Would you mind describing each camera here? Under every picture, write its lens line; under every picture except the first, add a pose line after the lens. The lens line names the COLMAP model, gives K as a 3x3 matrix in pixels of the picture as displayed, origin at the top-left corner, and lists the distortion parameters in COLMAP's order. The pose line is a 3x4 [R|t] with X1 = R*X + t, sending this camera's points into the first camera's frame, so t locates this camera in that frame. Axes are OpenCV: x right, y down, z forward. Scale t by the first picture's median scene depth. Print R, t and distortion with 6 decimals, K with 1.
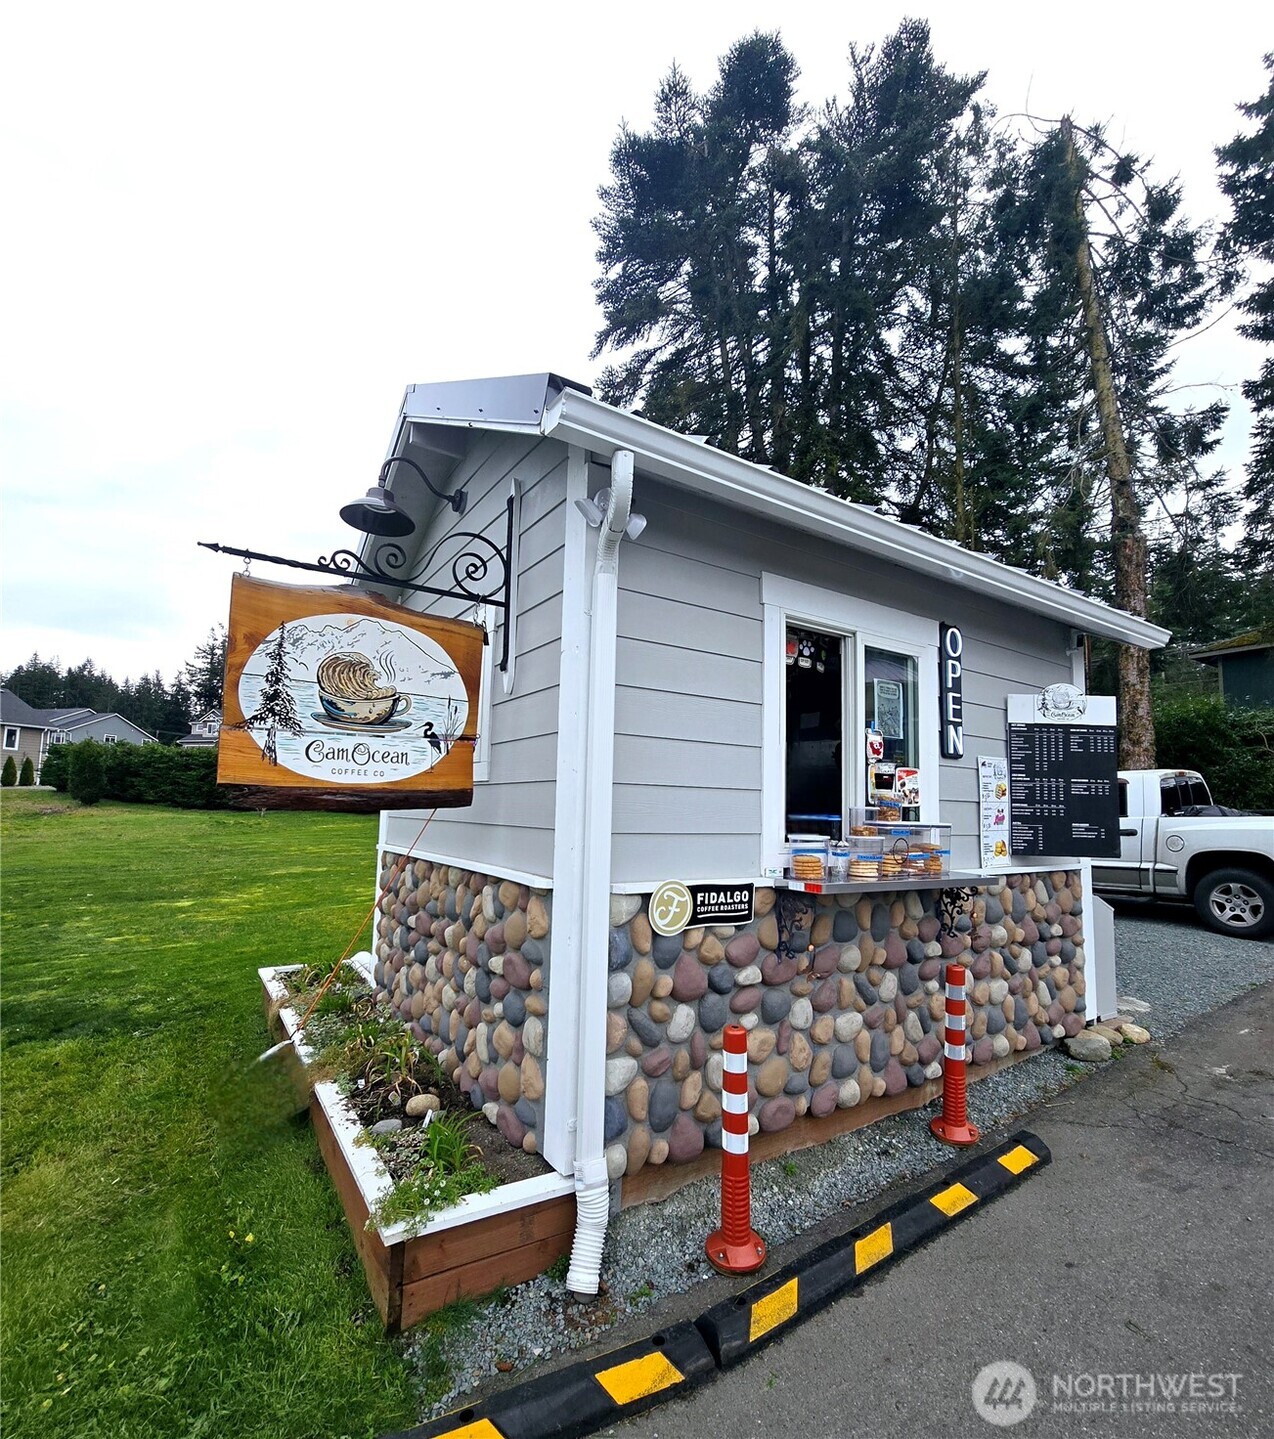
lens RADIAL K [[663.4, 0, 633.6], [0, 663.4, 755.8], [0, 0, 1]] dist [-0.001611, -0.000248]
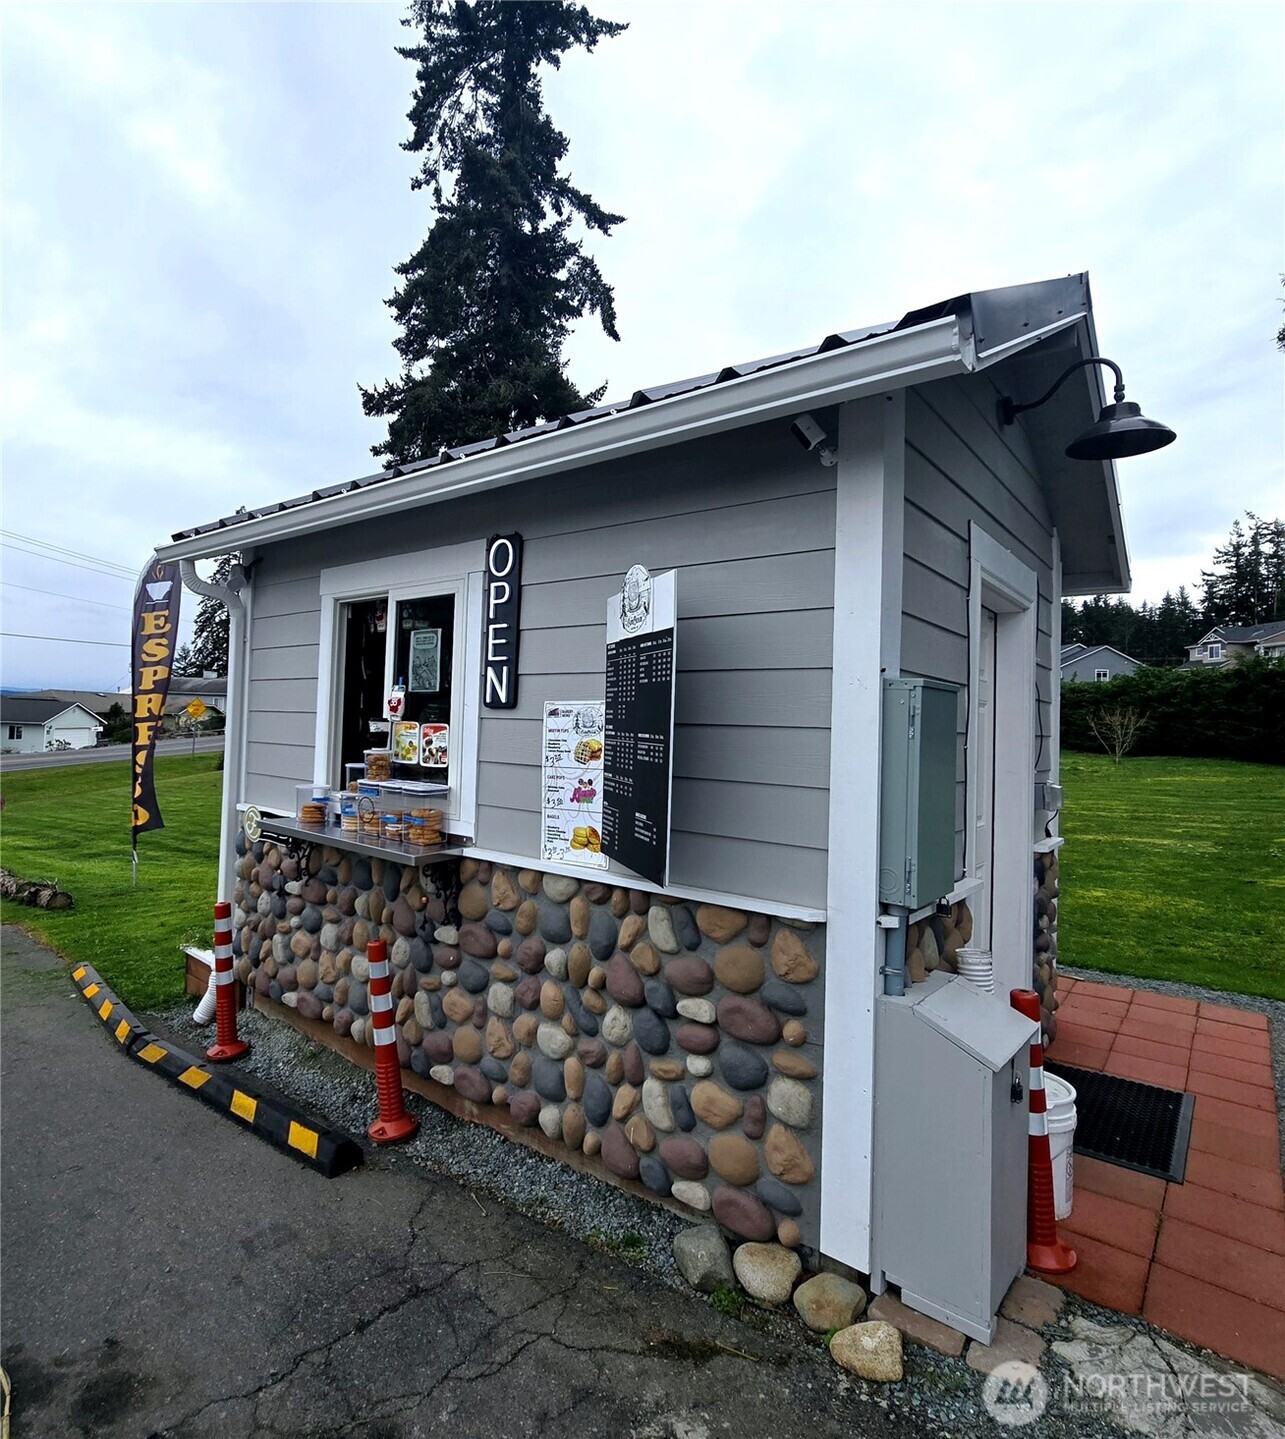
lens RADIAL K [[798.8, 0, 639.9], [0, 798.8, 697.2], [0, 0, 1]] dist [0.000958, 0.000034]
pose [[0.319155, -0.042499, -0.946749, 1.399219], [0.055474, 0.998119, -0.026104, 0.023991], [0.946077, -0.044188, 0.320912, 0.845071]]
